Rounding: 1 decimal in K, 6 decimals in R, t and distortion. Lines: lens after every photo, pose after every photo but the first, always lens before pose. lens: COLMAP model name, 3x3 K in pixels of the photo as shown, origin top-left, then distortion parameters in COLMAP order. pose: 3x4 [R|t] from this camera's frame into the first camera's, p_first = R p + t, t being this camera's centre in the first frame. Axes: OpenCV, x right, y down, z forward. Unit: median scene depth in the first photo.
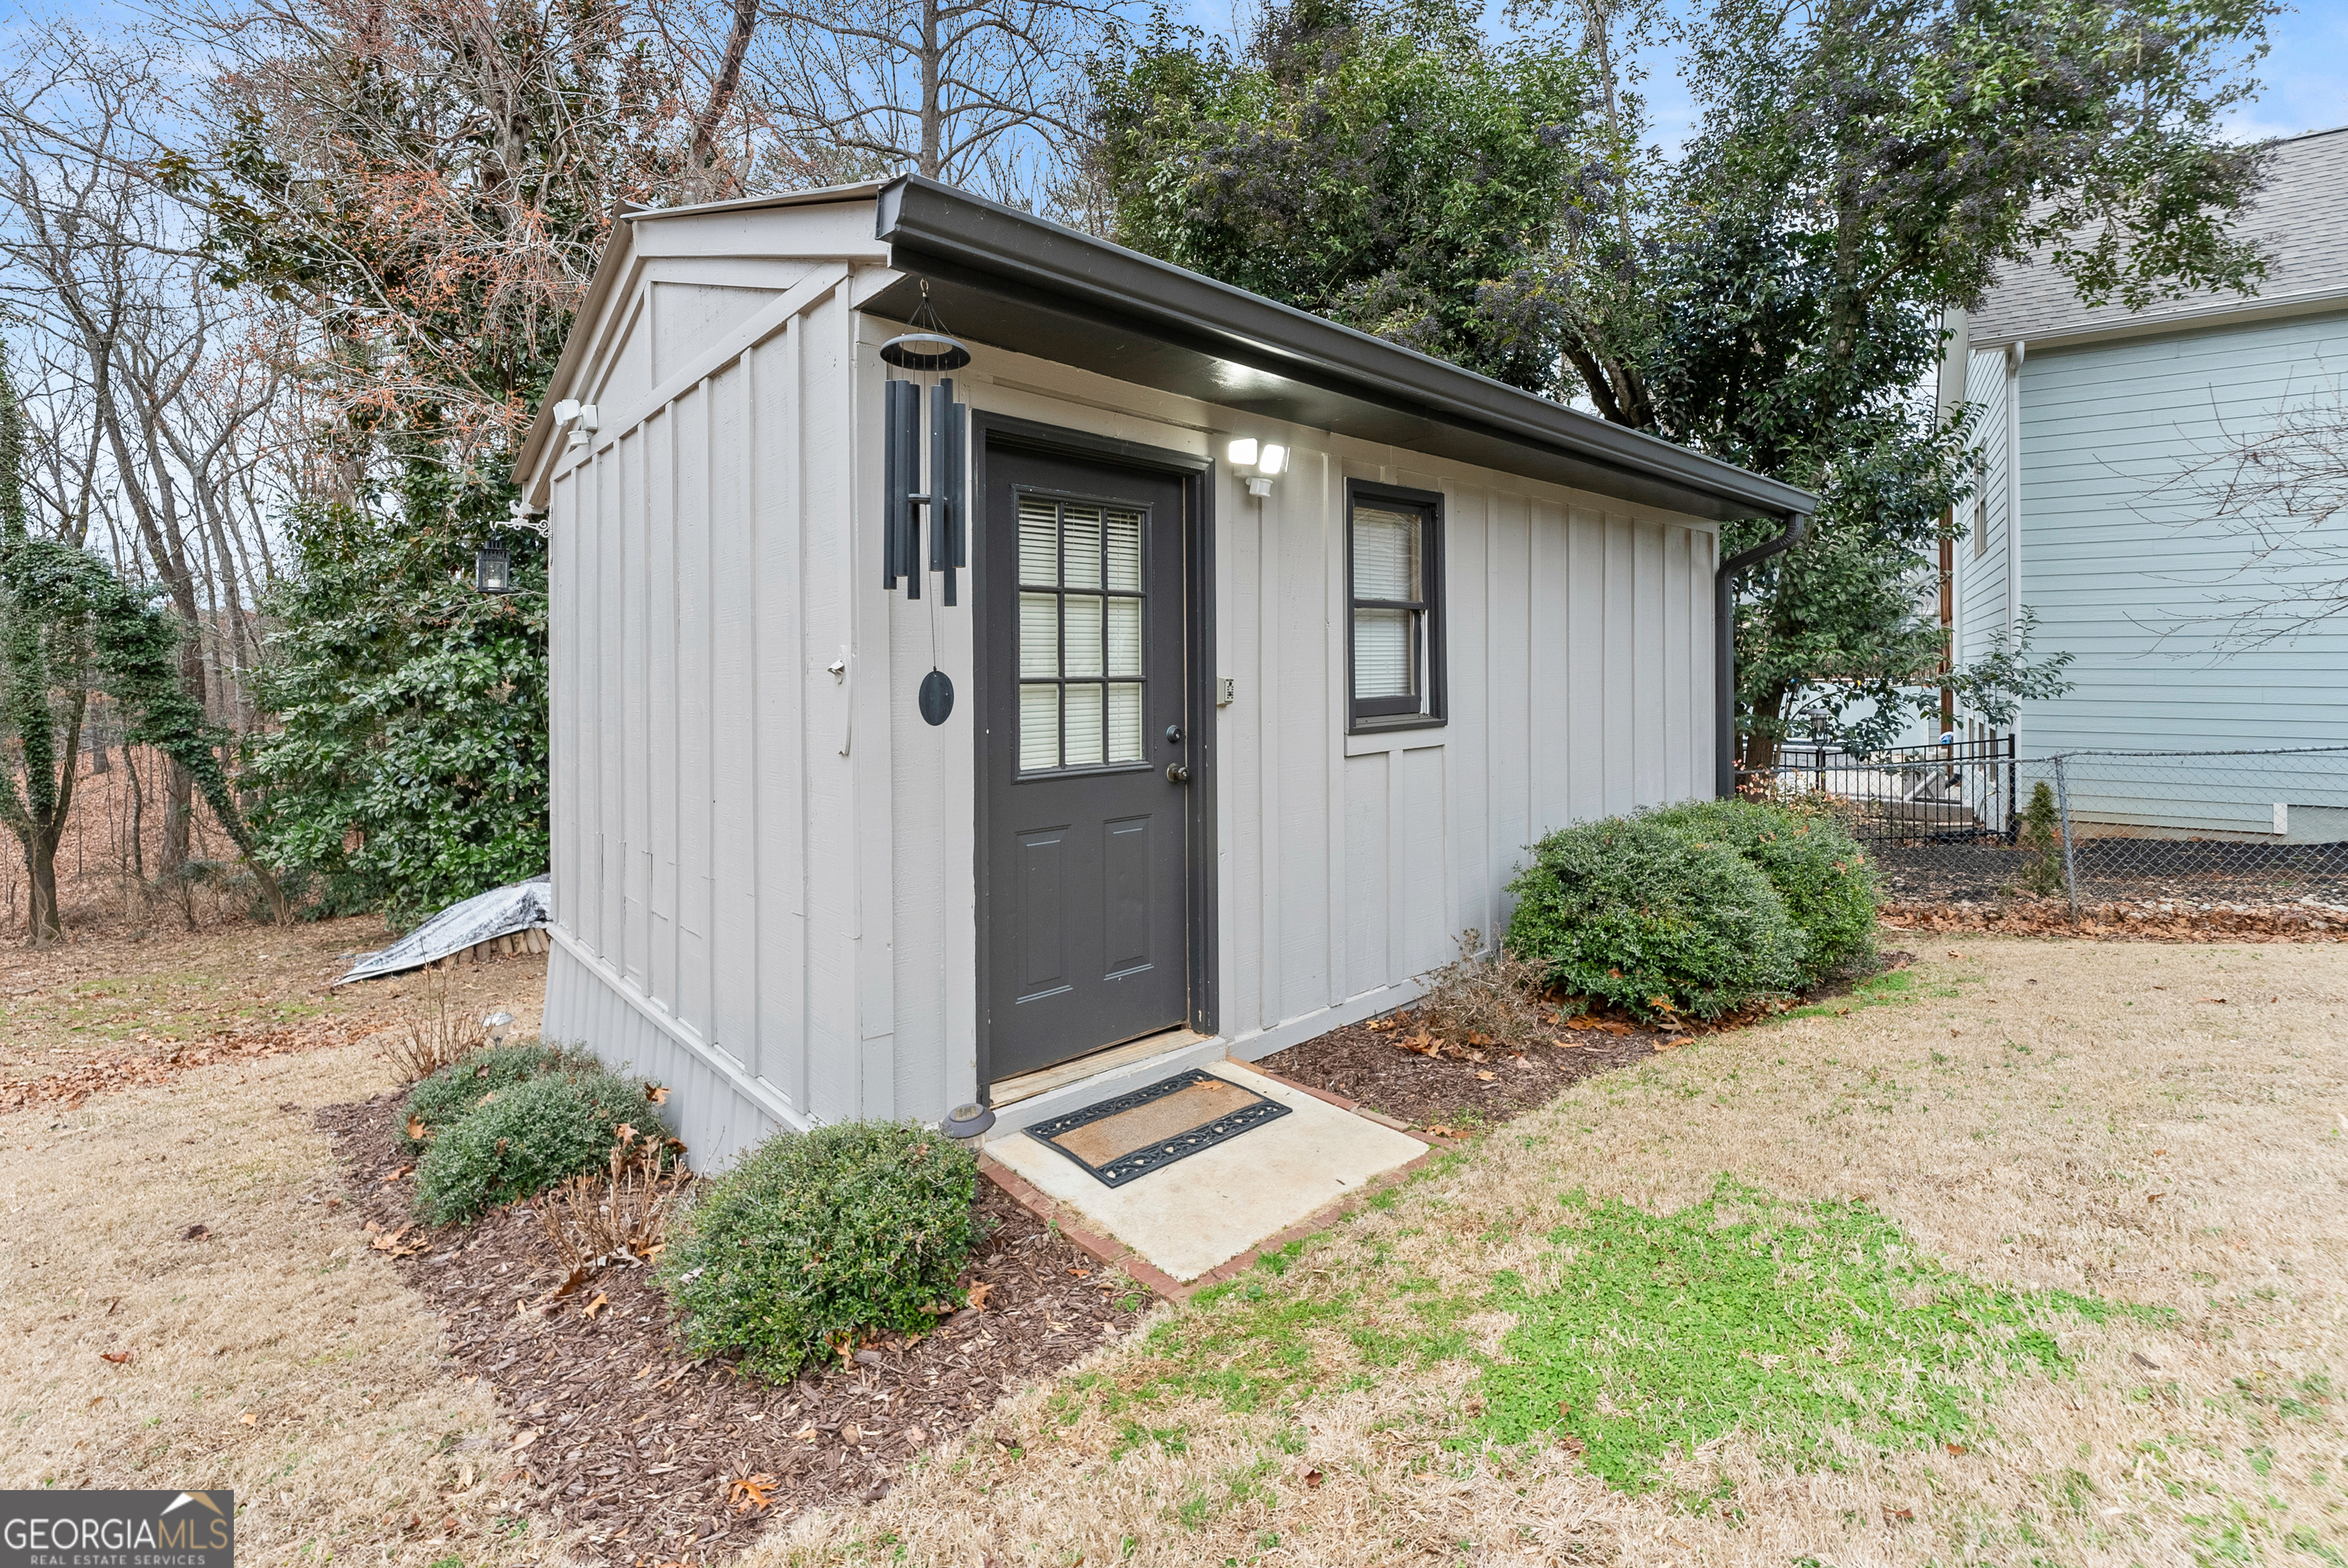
lens RADIAL K [[1008.1, 0, 1160.8], [0, 1008.1, 653.7], [0, 0, 1]] dist [-0.001355, -0.000304]
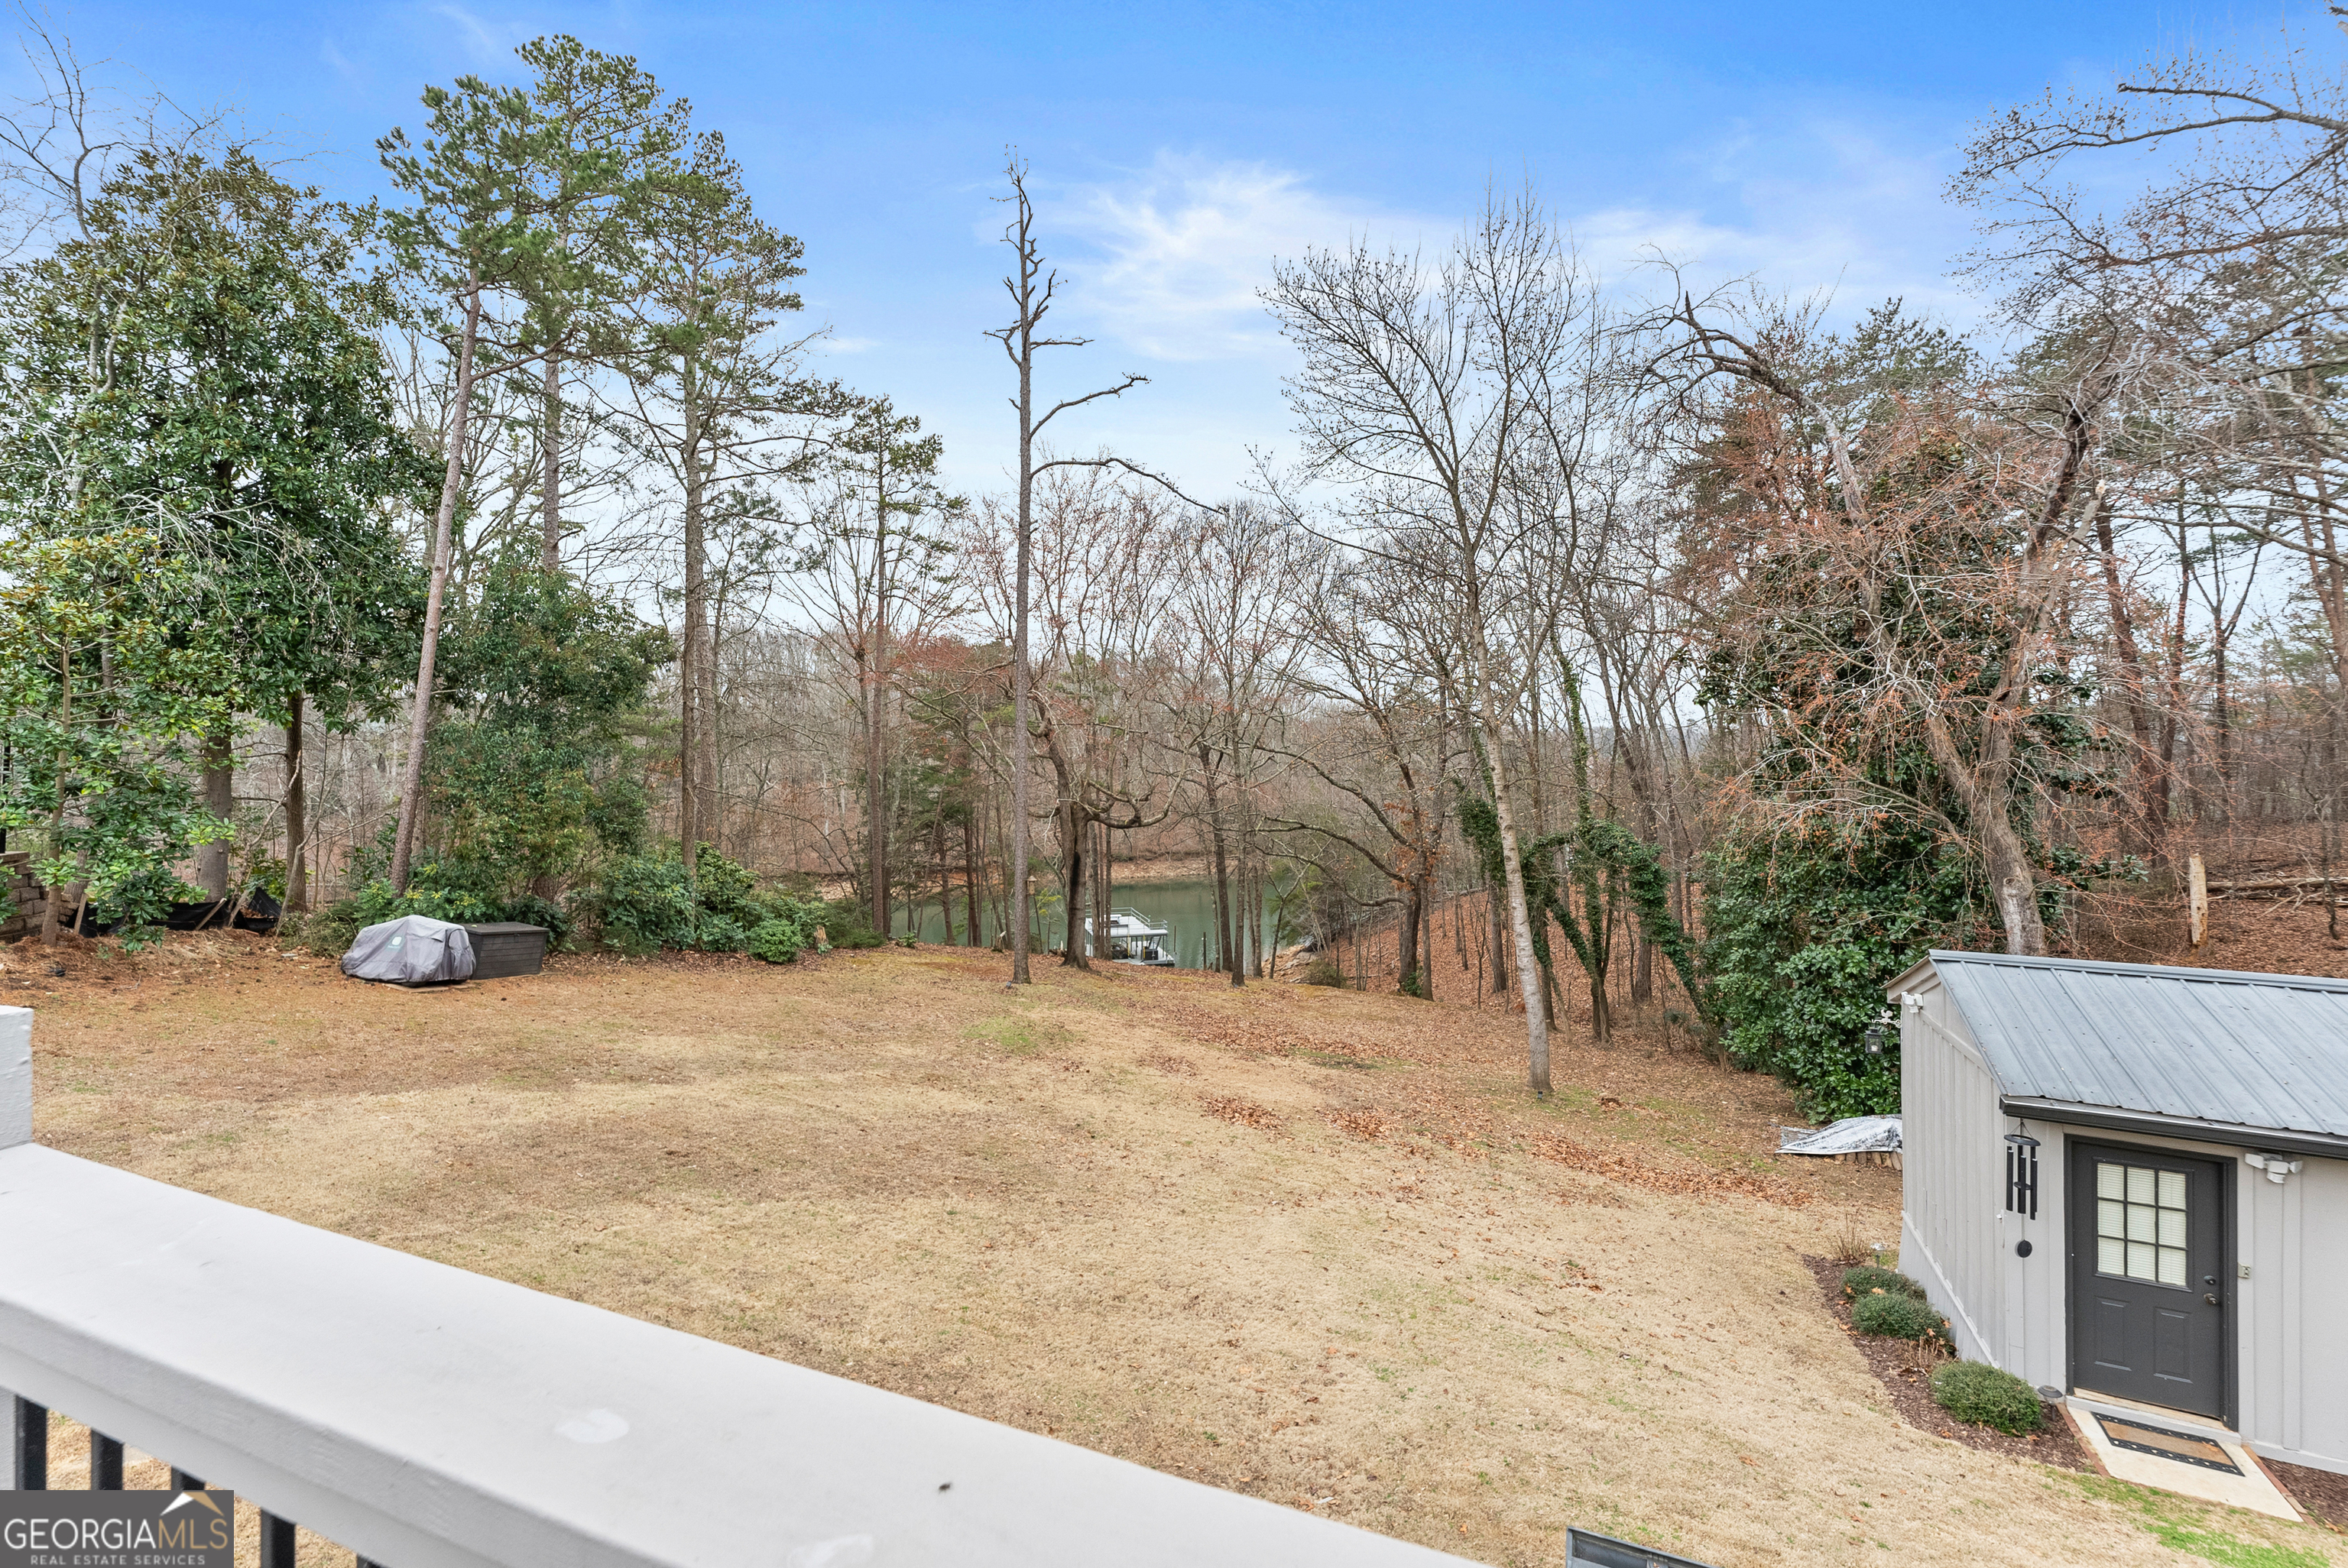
lens RADIAL K [[1002.1, 0, 1151.0], [0, 1002.1, 778.4], [0, 0, 1]] dist [0.002393, -0.000073]
pose [[0.365181, 0.006686, -0.930912, 1.052319], [0.012653, 0.999846, 0.012145, -0.933870], [0.930850, -0.016214, 0.365041, -1.663280]]
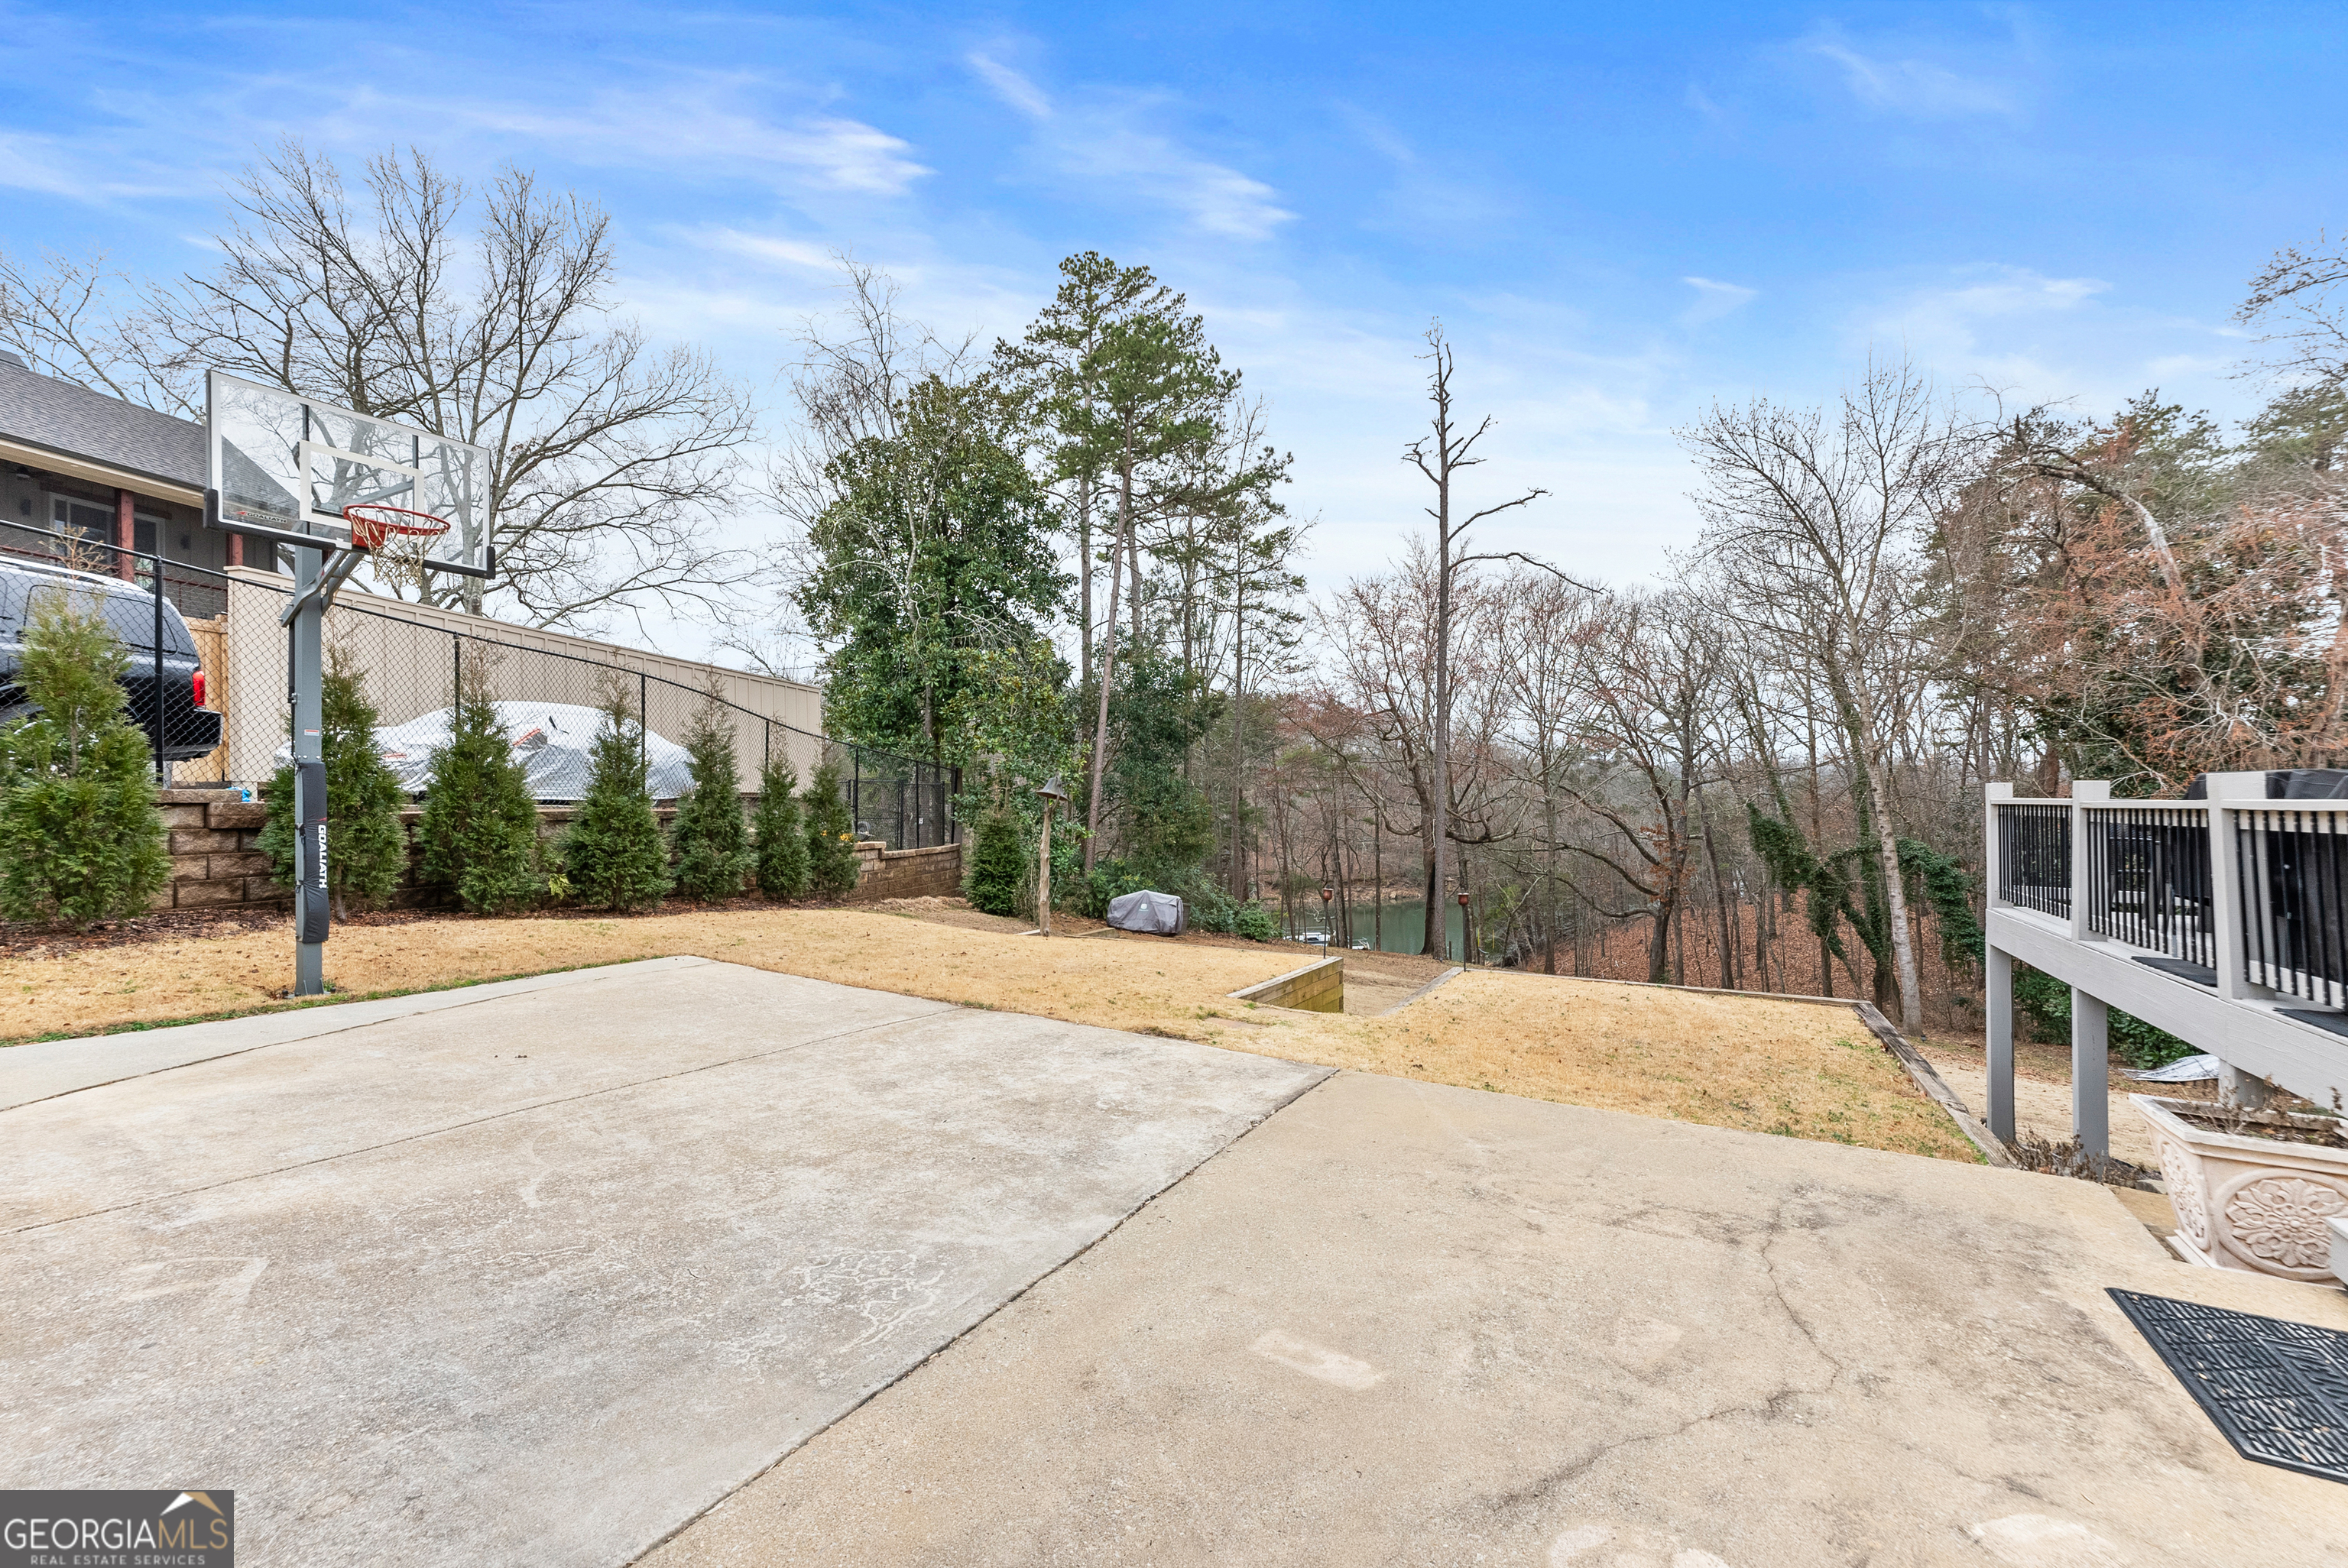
lens RADIAL K [[950.9, 0, 1166.5], [0, 950.9, 808.5], [0, 0, 1]] dist [-0.000097, -0.000447]
pose [[0.272075, -0.000433, -0.962276, 1.737594], [0.016757, 0.999850, 0.004288, -0.880299], [0.962130, -0.017292, 0.272041, -4.416825]]
